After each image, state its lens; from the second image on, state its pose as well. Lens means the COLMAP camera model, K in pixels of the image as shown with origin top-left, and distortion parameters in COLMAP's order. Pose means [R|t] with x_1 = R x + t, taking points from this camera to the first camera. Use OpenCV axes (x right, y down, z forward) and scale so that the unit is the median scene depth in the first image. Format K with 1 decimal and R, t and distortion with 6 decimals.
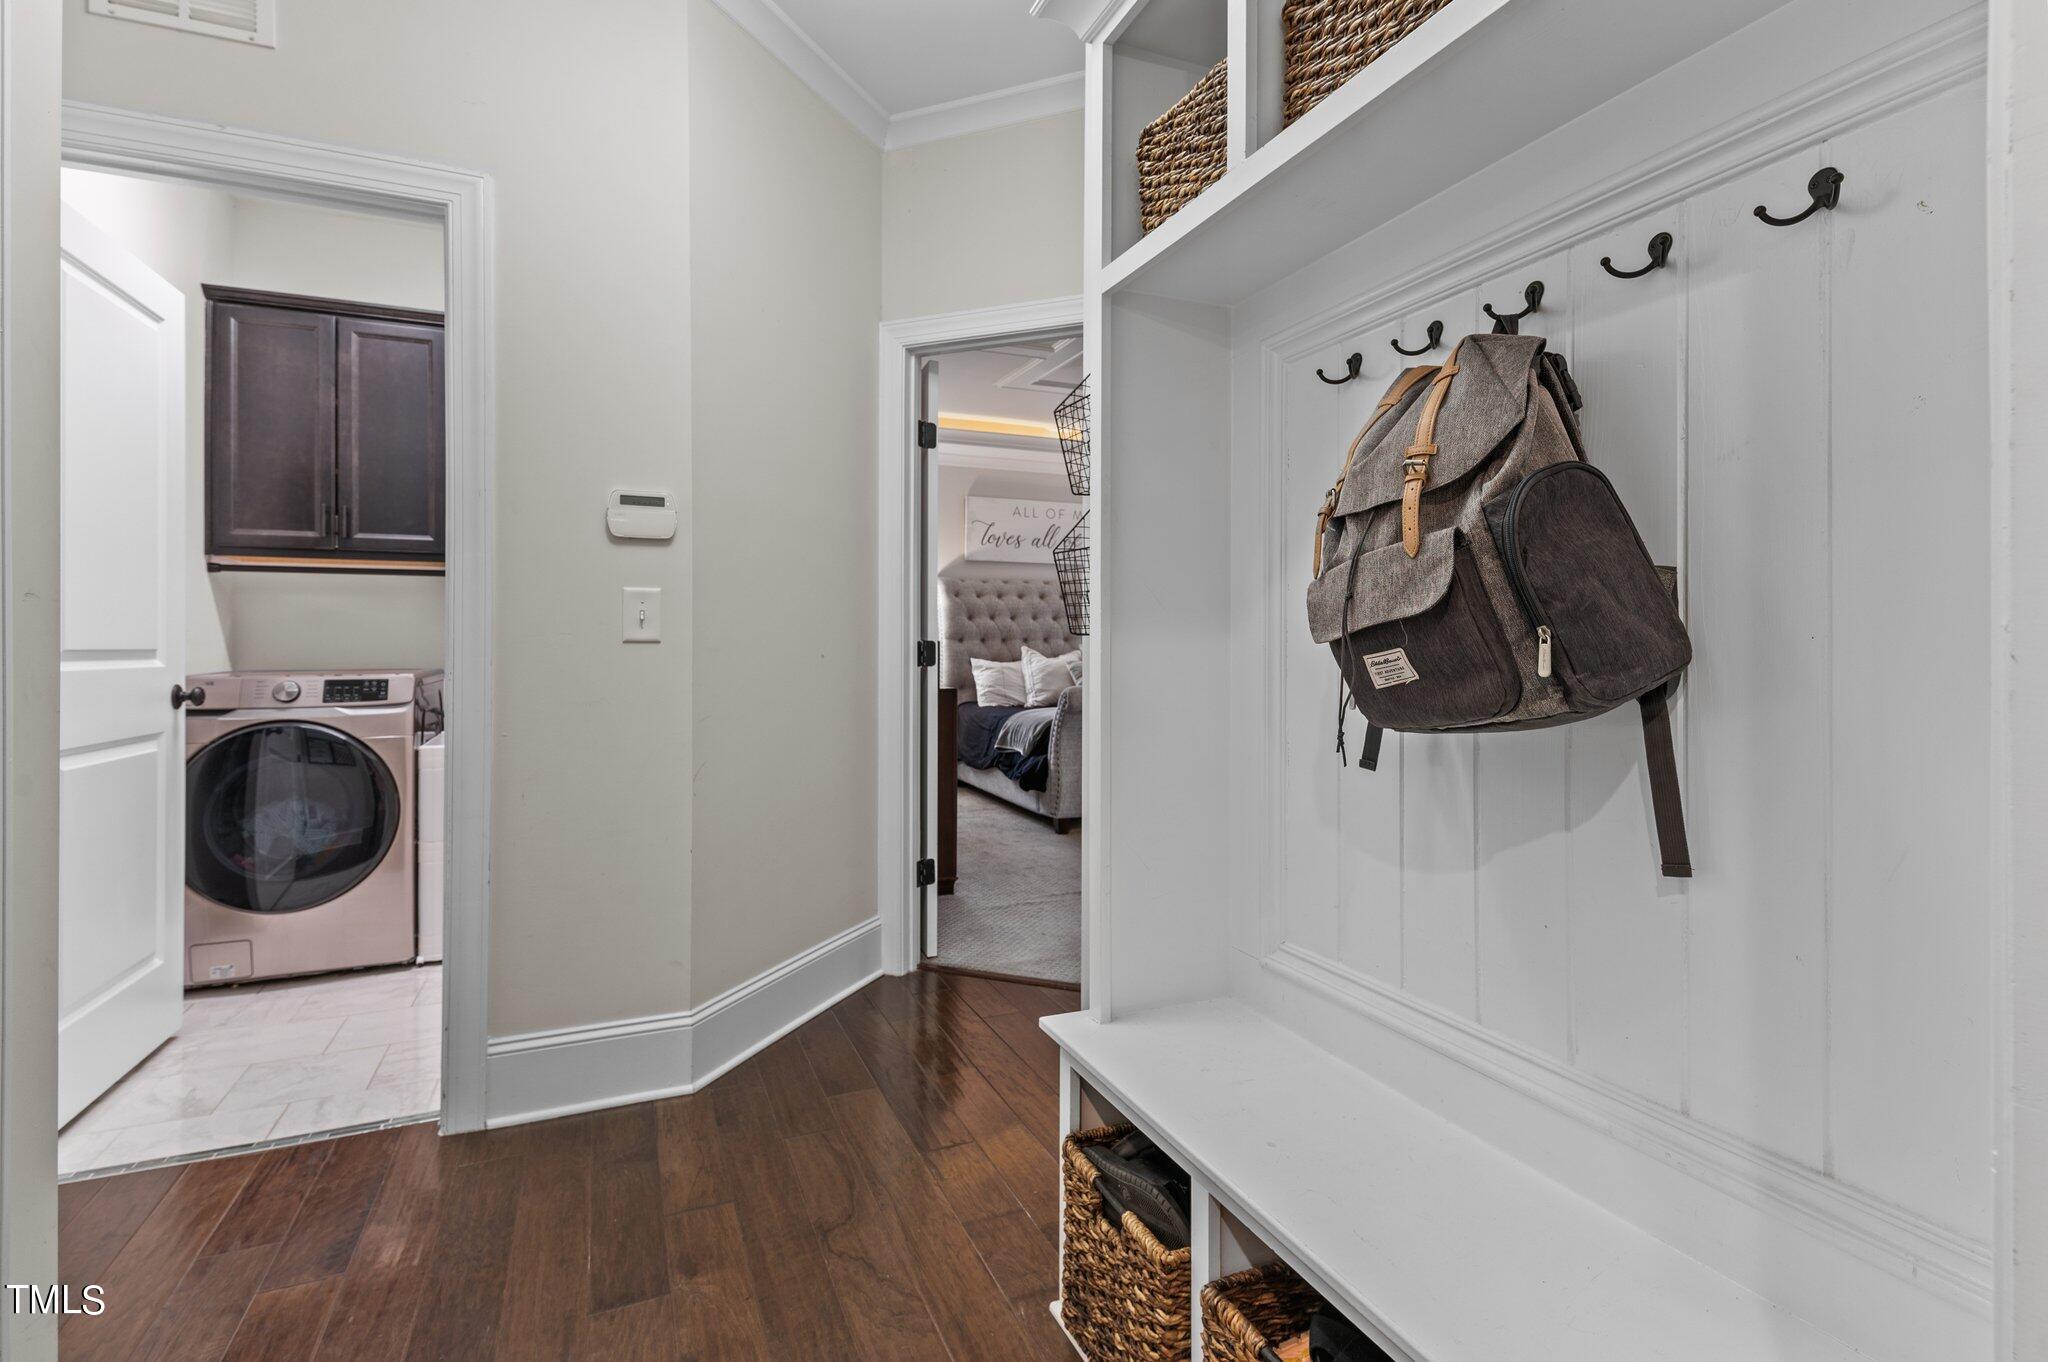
lens RADIAL K [[981.3, 0, 1007.6], [0, 981.3, 646.7], [0, 0, 1]] dist [0.029784, -0.003180]
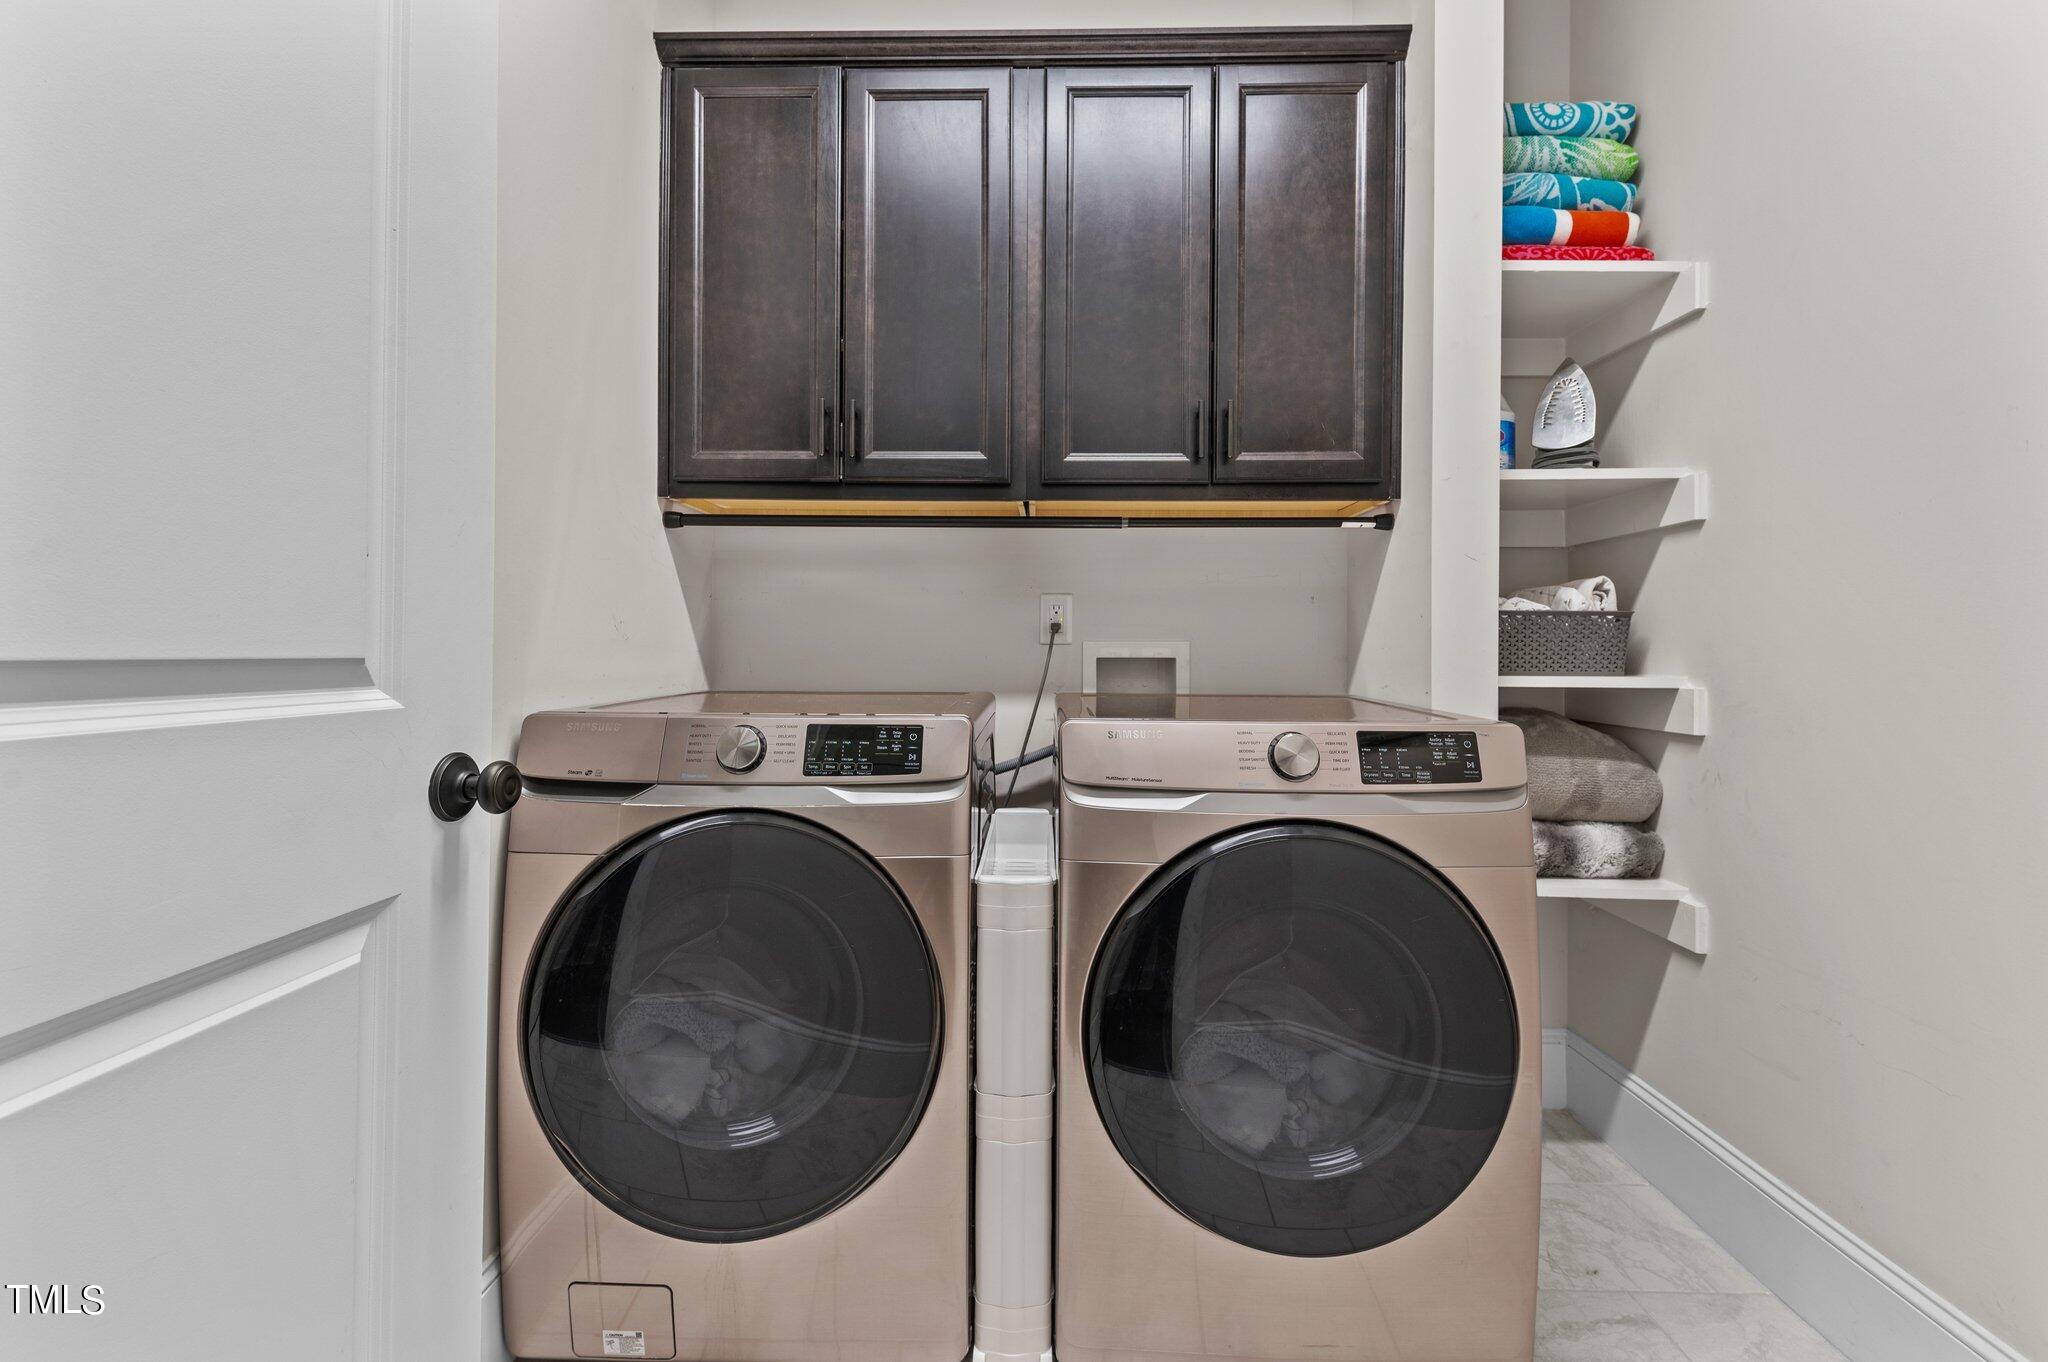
lens RADIAL K [[873.4, 0, 1028.7], [0, 873.4, 660.7], [0, 0, 1]] dist [0.026275, -0.011377]
pose [[0.916466, 0.010043, -0.399987, -0.388921], [-0.006168, 0.999921, 0.010974, -0.001480], [0.400066, -0.007590, 0.916455, 0.604693]]
